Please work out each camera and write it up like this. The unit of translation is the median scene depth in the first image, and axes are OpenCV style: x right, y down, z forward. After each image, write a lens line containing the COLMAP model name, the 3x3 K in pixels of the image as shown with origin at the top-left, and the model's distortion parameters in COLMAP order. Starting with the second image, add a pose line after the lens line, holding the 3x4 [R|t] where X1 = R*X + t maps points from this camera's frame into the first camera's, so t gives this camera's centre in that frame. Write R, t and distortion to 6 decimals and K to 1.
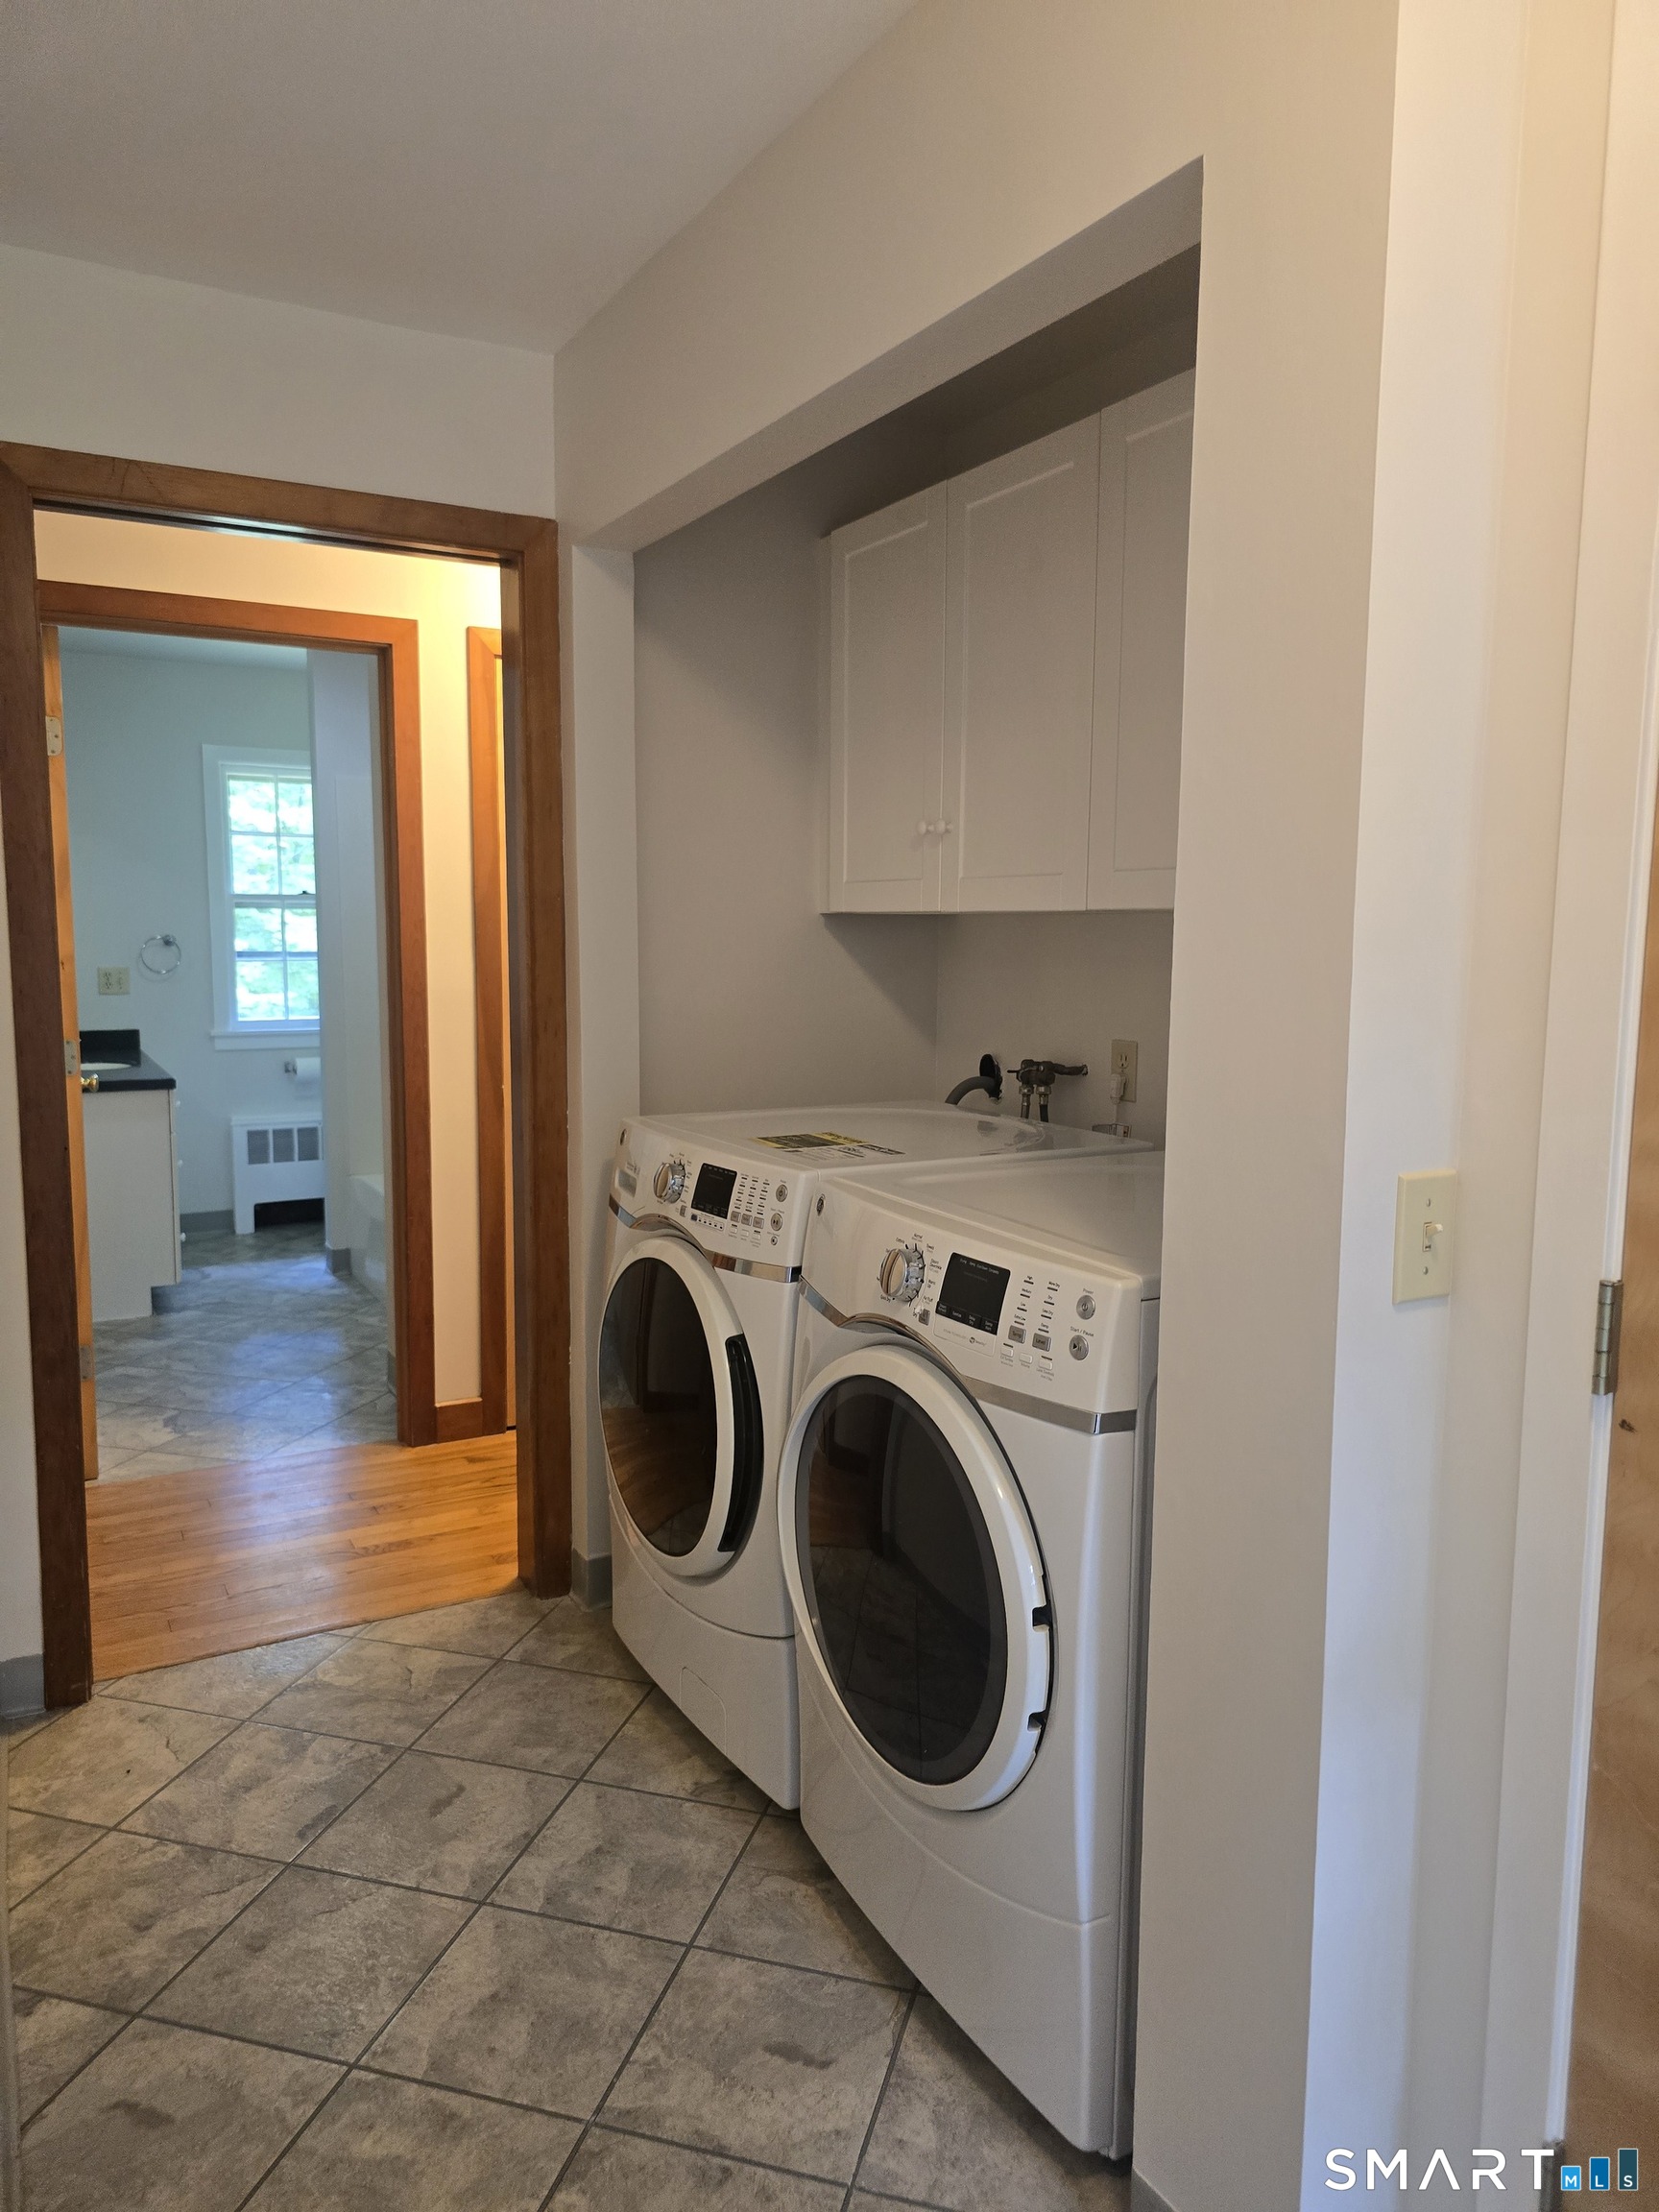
lens RADIAL K [[1478.5, 0, 836.2], [0, 1478.5, 1098.6], [0, 0, 1]] dist [0.018545, -0.015986]
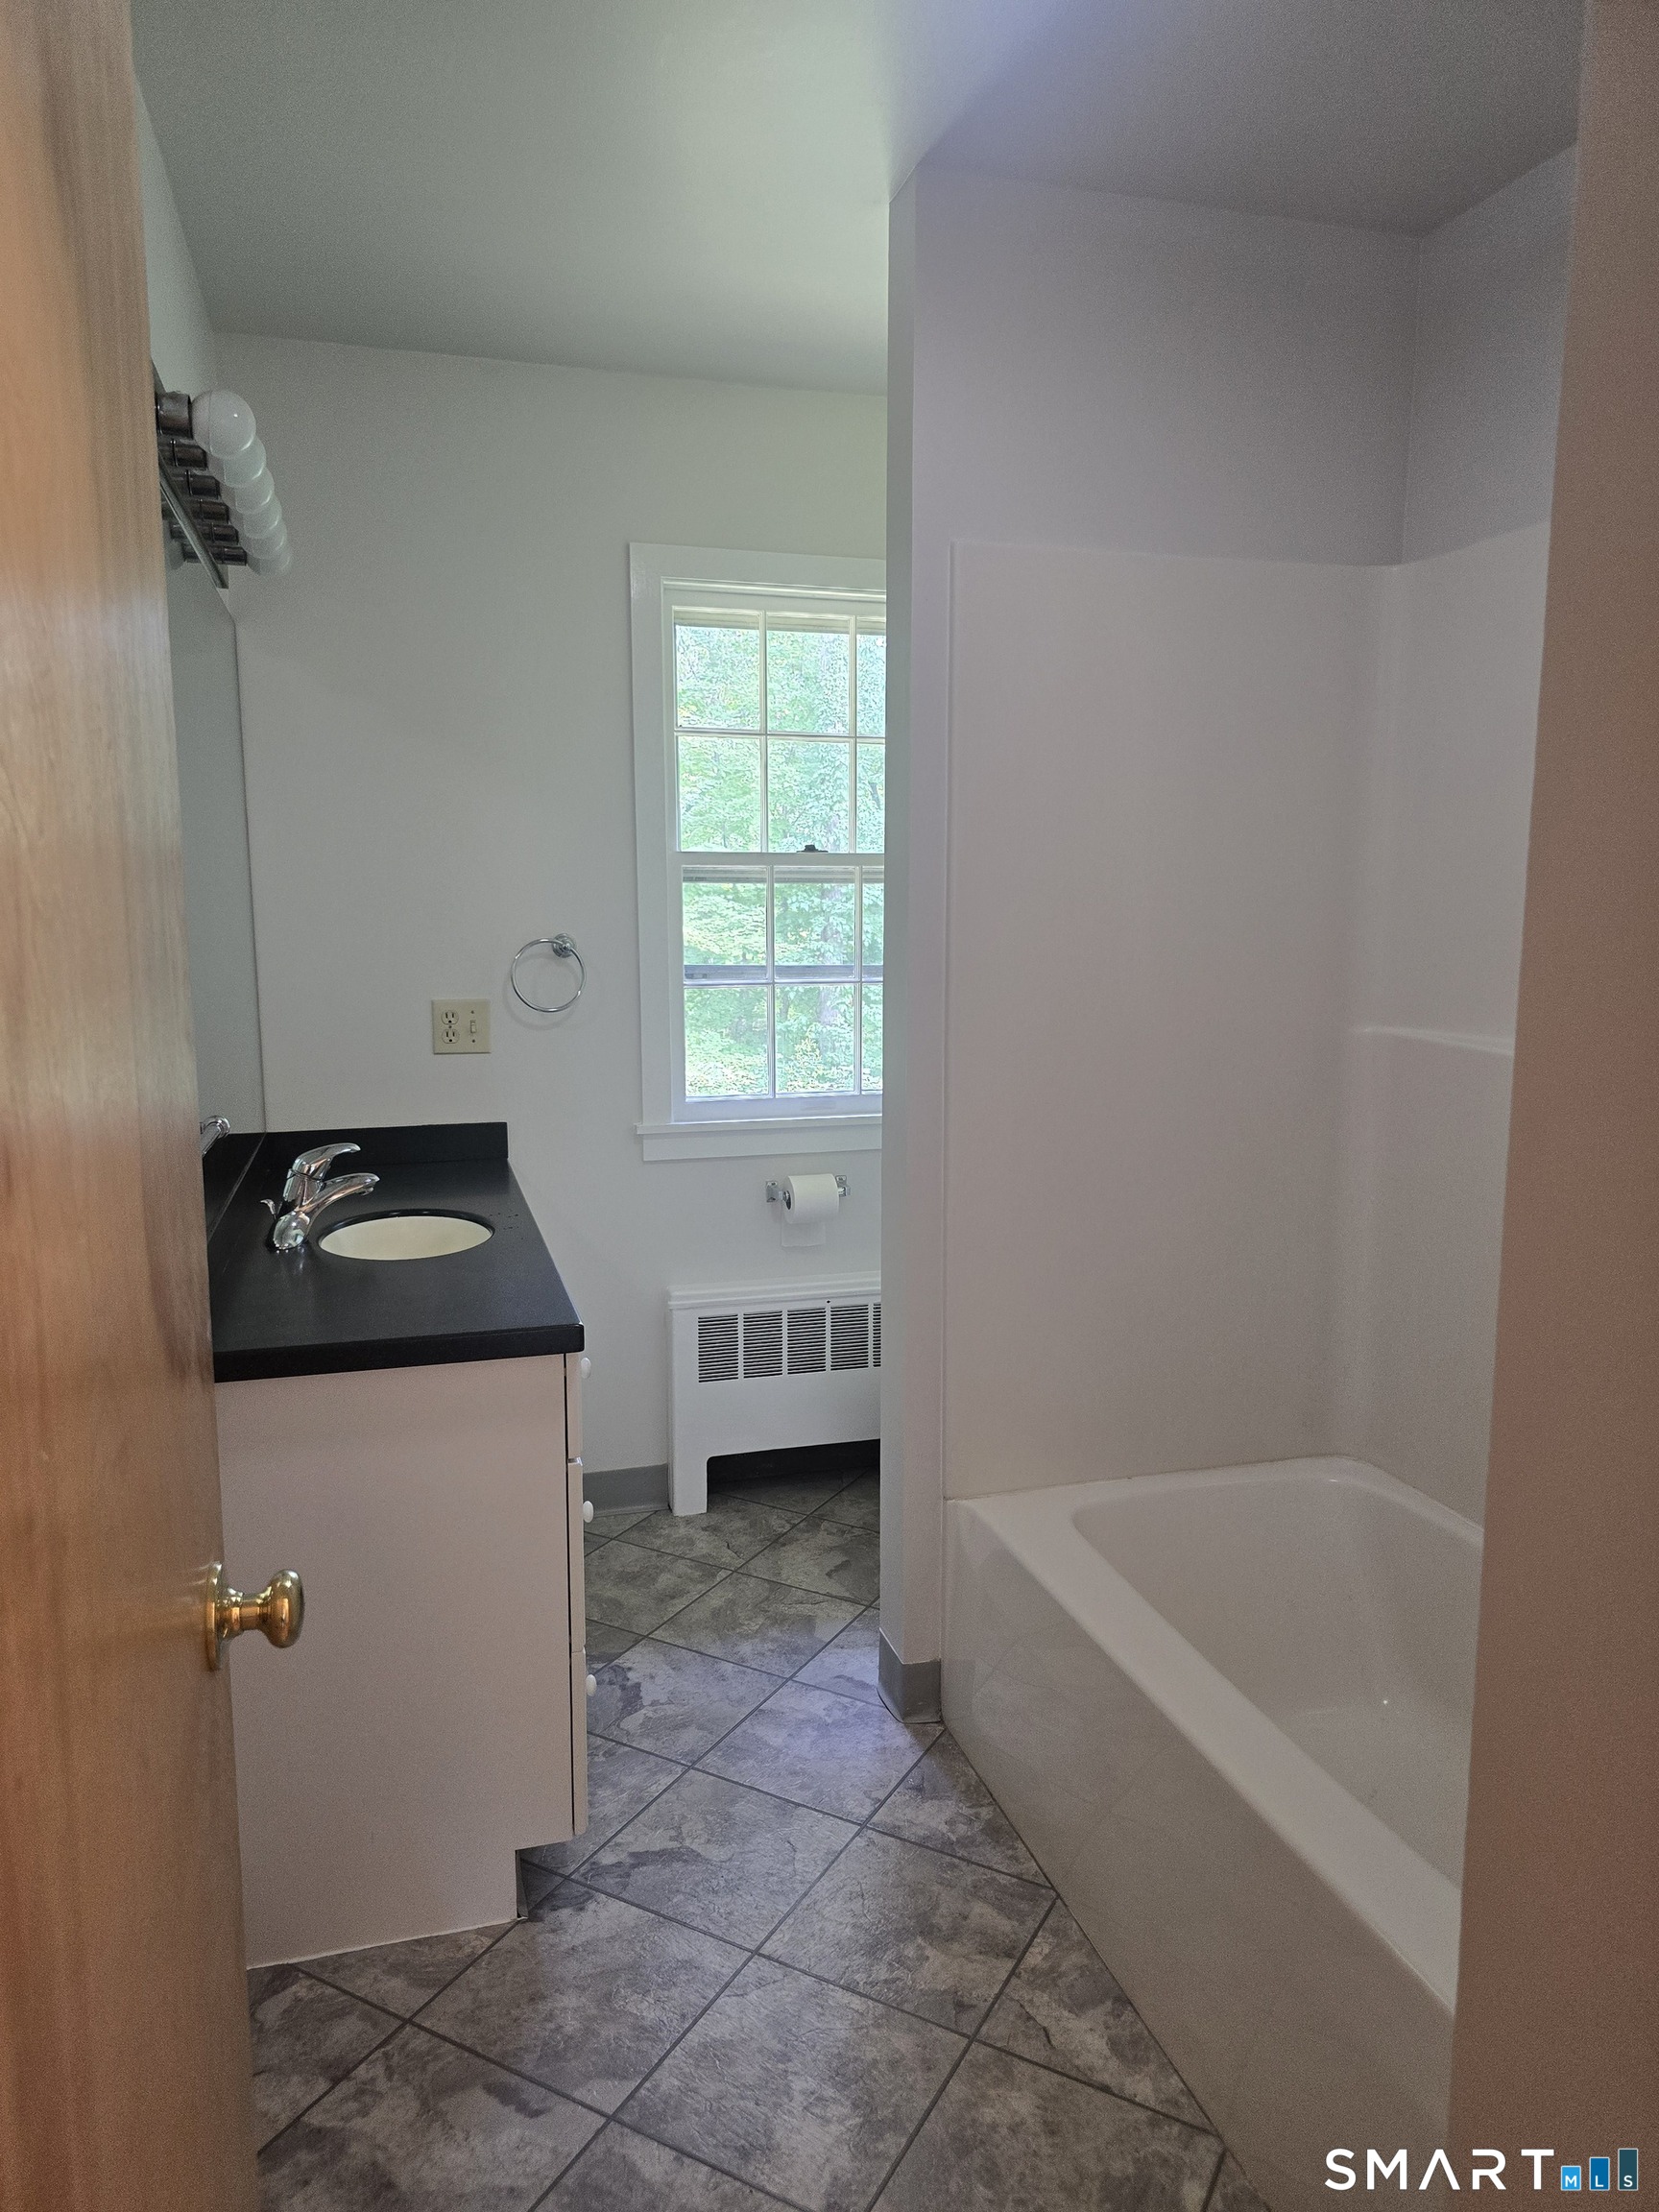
lens RADIAL K [[1478.5, 0, 835.8], [0, 1478.5, 1112.4], [0, 0, 1]] dist [0.018545, -0.015986]
pose [[0.973781, 0.026255, -0.225967, -0.237592], [-0.019736, 0.999323, 0.031060, -0.065736], [0.226629, -0.025786, 0.973640, 0.514602]]
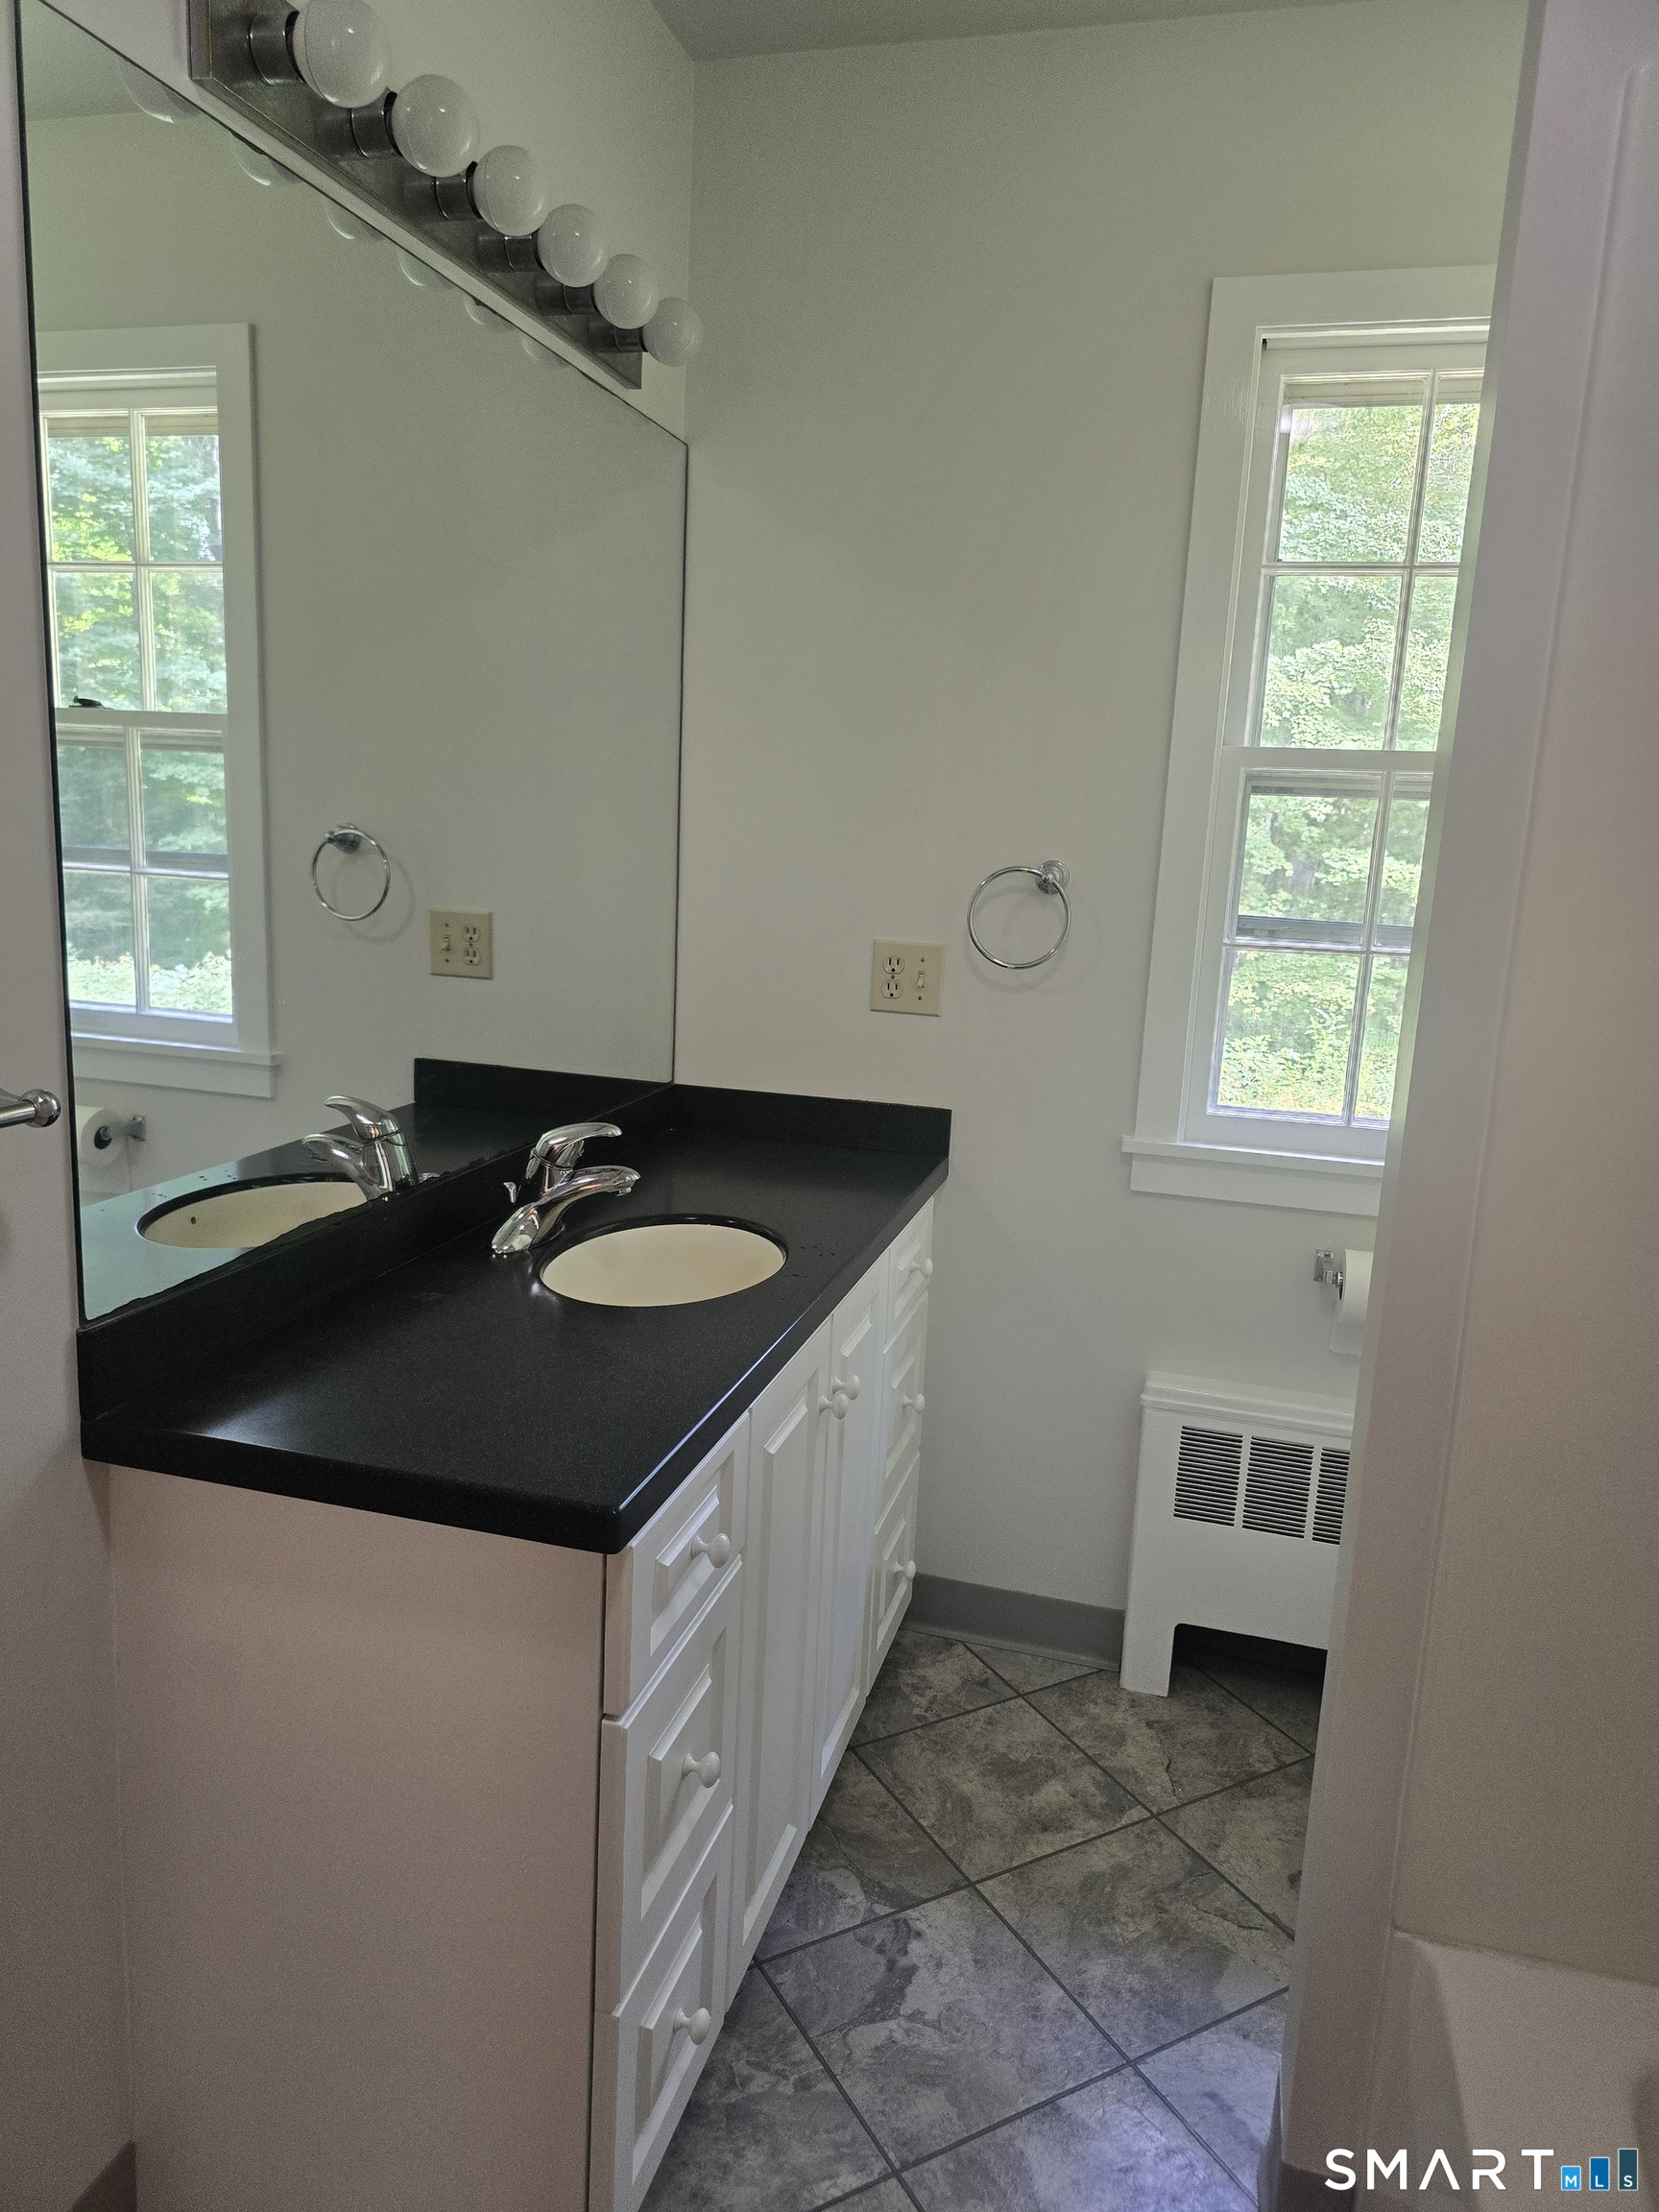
lens RADIAL K [[1478.5, 0, 830.5], [0, 1478.5, 1102.4], [0, 0, 1]] dist [0.018545, -0.015986]
pose [[0.700231, 0.156078, -0.696647, -0.221509], [-0.117087, 0.987704, 0.103597, -0.081470], [0.704250, 0.009027, 0.709895, 0.687184]]
